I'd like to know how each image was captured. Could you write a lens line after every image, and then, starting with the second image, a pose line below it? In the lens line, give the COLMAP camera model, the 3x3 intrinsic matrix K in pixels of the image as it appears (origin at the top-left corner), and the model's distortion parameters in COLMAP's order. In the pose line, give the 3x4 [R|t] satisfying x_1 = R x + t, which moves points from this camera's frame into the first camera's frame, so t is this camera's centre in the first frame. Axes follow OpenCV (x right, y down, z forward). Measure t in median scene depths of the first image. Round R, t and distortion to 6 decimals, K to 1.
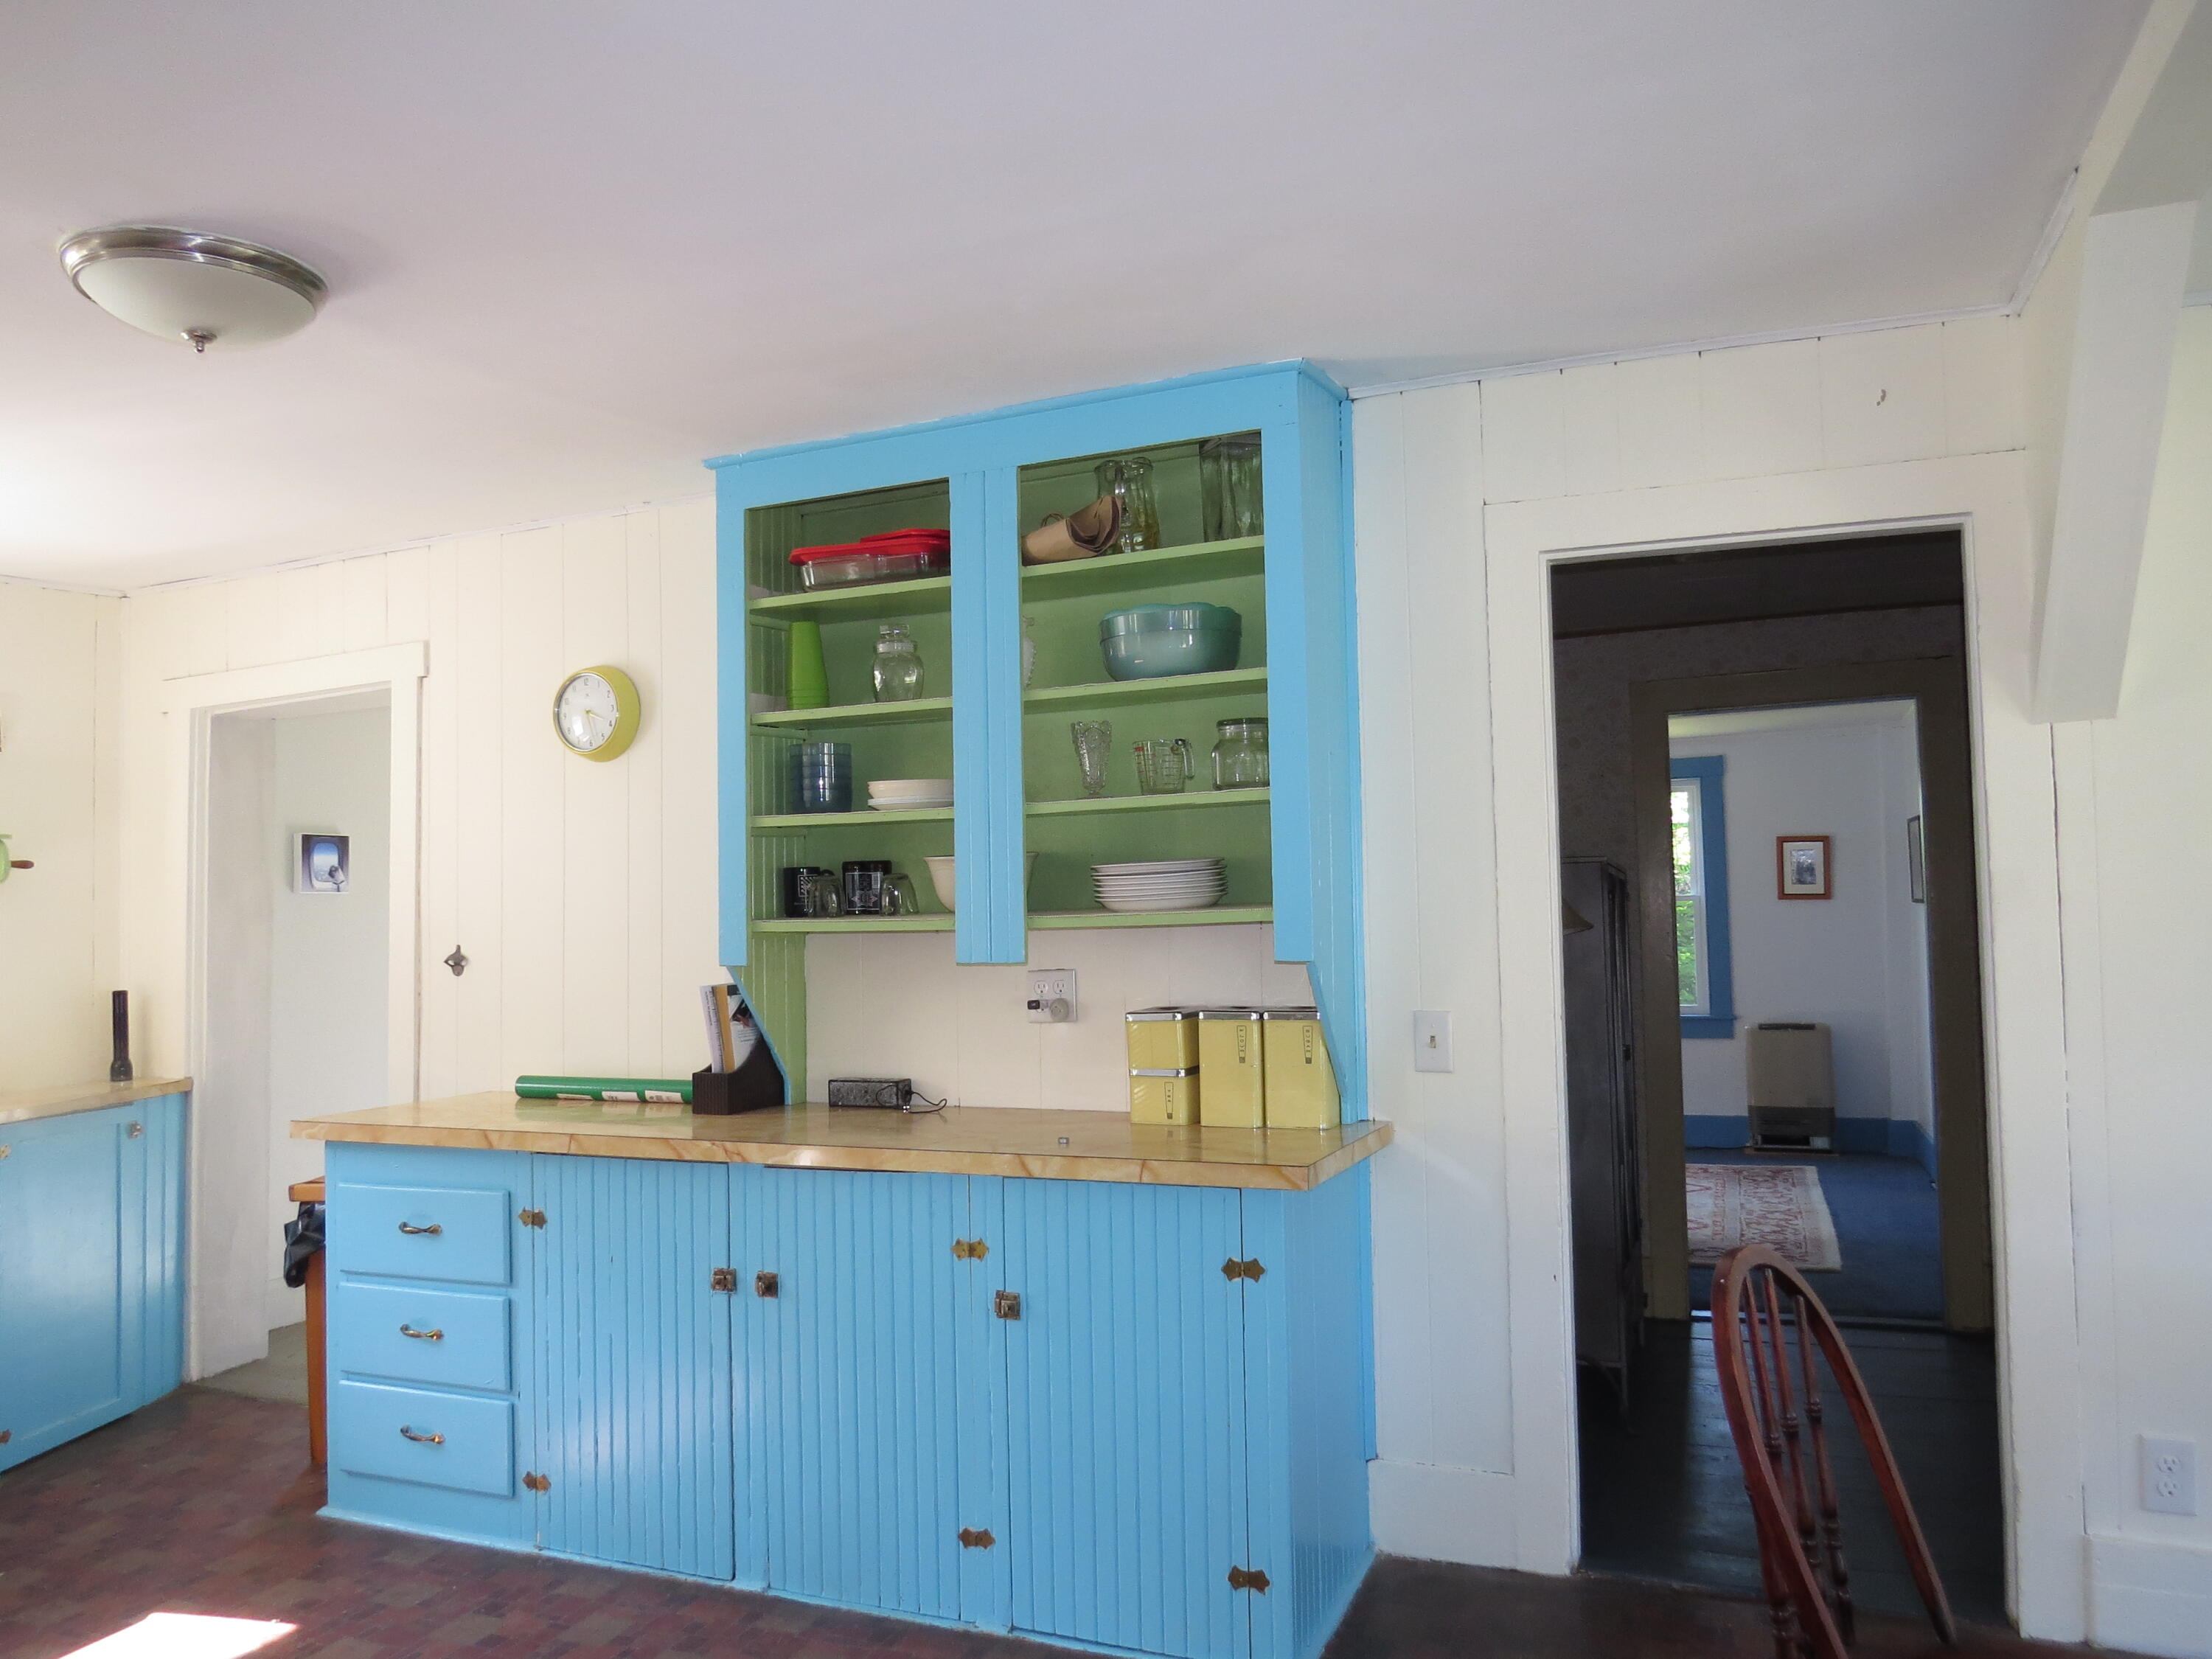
lens RADIAL K [[1583.0, 0, 1103.9], [0, 1583.0, 840.8], [0, 0, 1]] dist [0.004597, -0.002500]
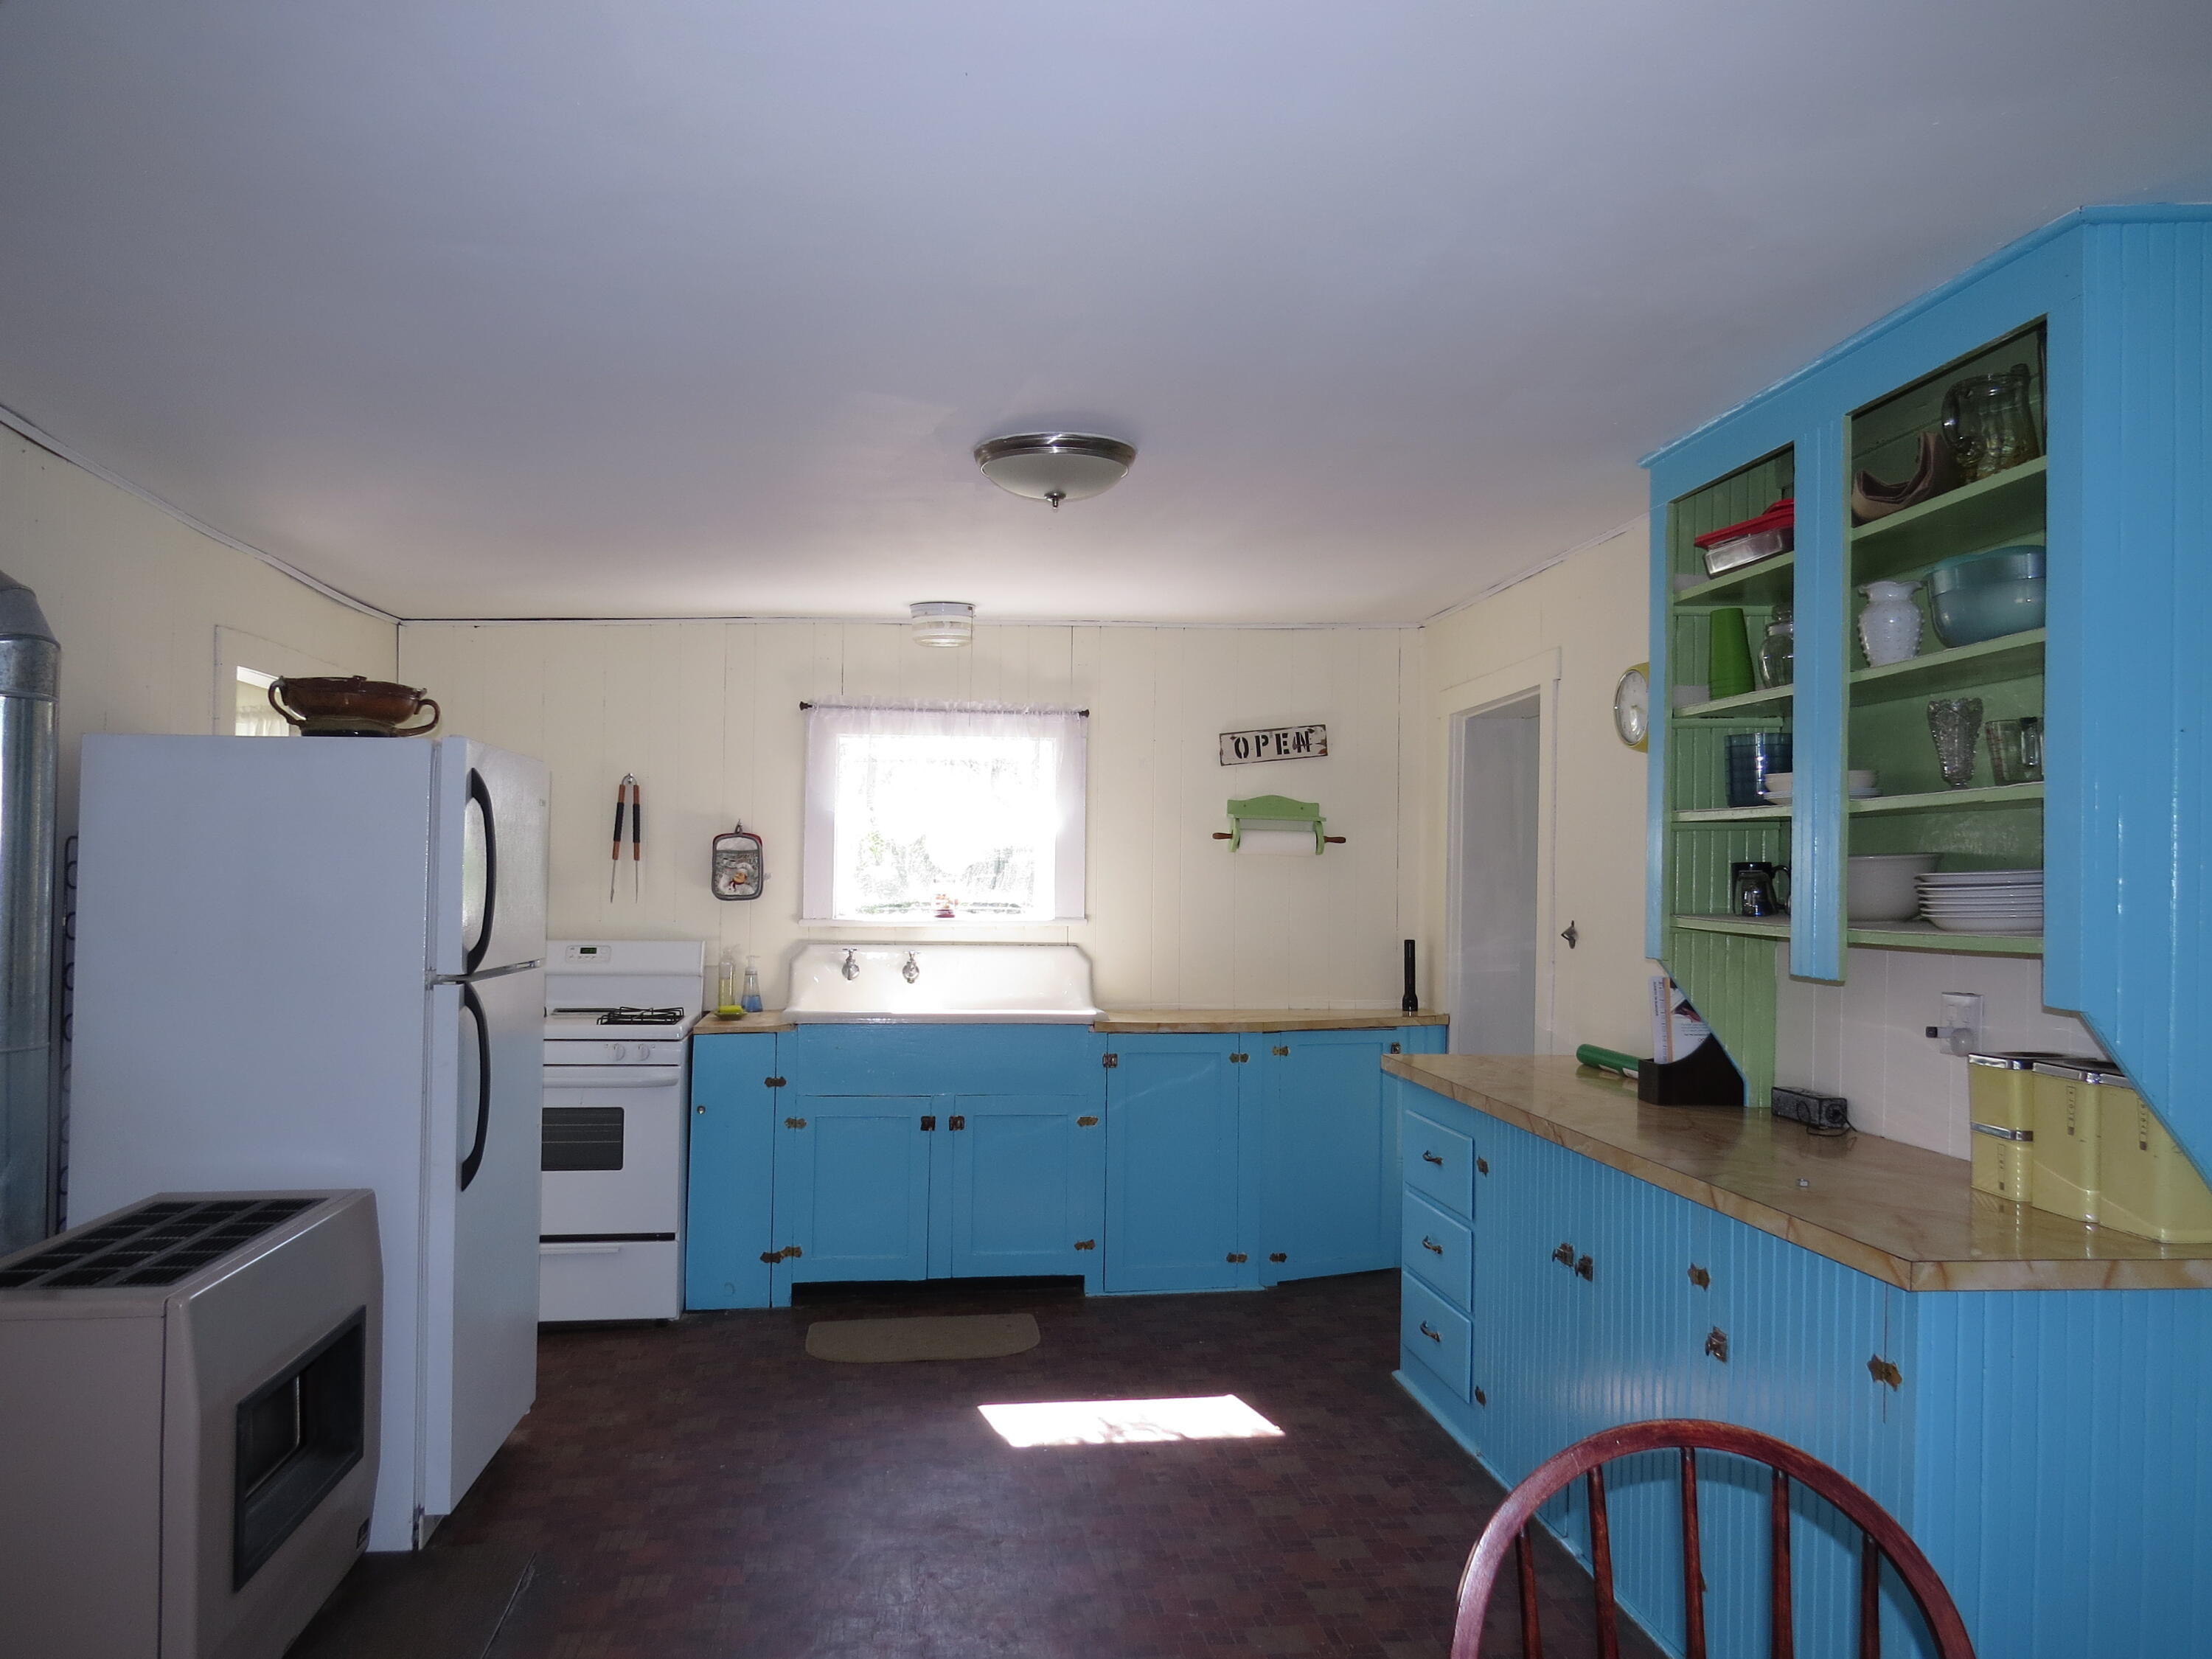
lens RADIAL K [[1600.2, 0, 1106.0], [0, 1600.2, 829.5], [0, 0, 1]] dist [0.012493, -0.001702]
pose [[0.511551, 0.007559, -0.859220, 0.485579], [0.012818, 0.999783, 0.016427, -0.026158], [0.859158, -0.019417, 0.511343, 0.181781]]
